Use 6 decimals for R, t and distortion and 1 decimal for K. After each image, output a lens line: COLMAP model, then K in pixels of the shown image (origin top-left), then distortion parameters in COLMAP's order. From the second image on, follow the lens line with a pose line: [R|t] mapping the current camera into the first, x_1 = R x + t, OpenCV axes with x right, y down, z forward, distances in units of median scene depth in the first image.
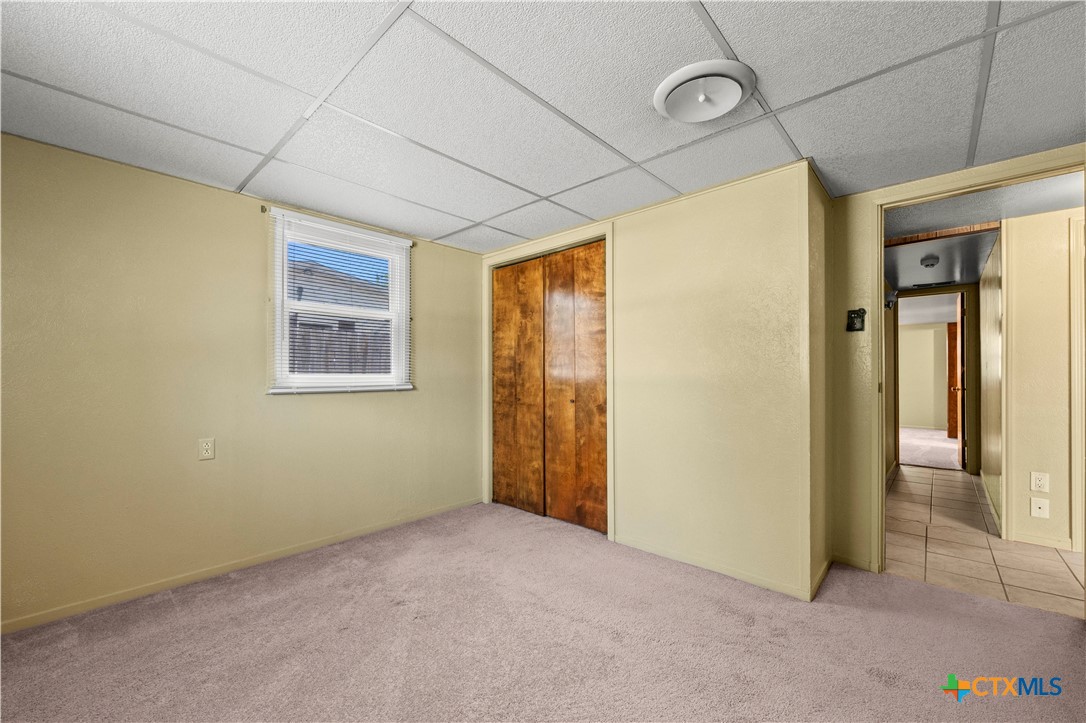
lens RADIAL K [[434.0, 0, 548.1], [0, 434.0, 369.9], [0, 0, 1]] dist [0.003229, -0.000810]
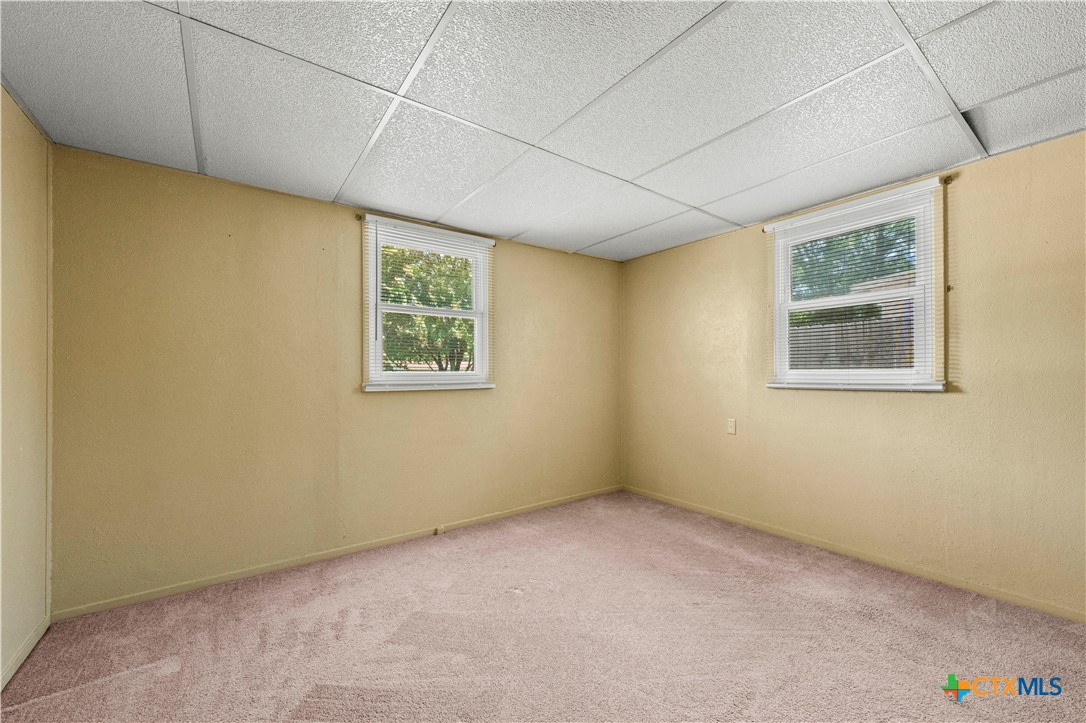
lens RADIAL K [[434.0, 0, 547.9], [0, 434.0, 367.9], [0, 0, 1]] dist [0.003229, -0.000810]
pose [[-0.188194, -0.009046, -0.982090, 0.540797], [0.018453, 0.999748, -0.012745, 0.005711], [0.981958, -0.020521, -0.187980, 0.577301]]
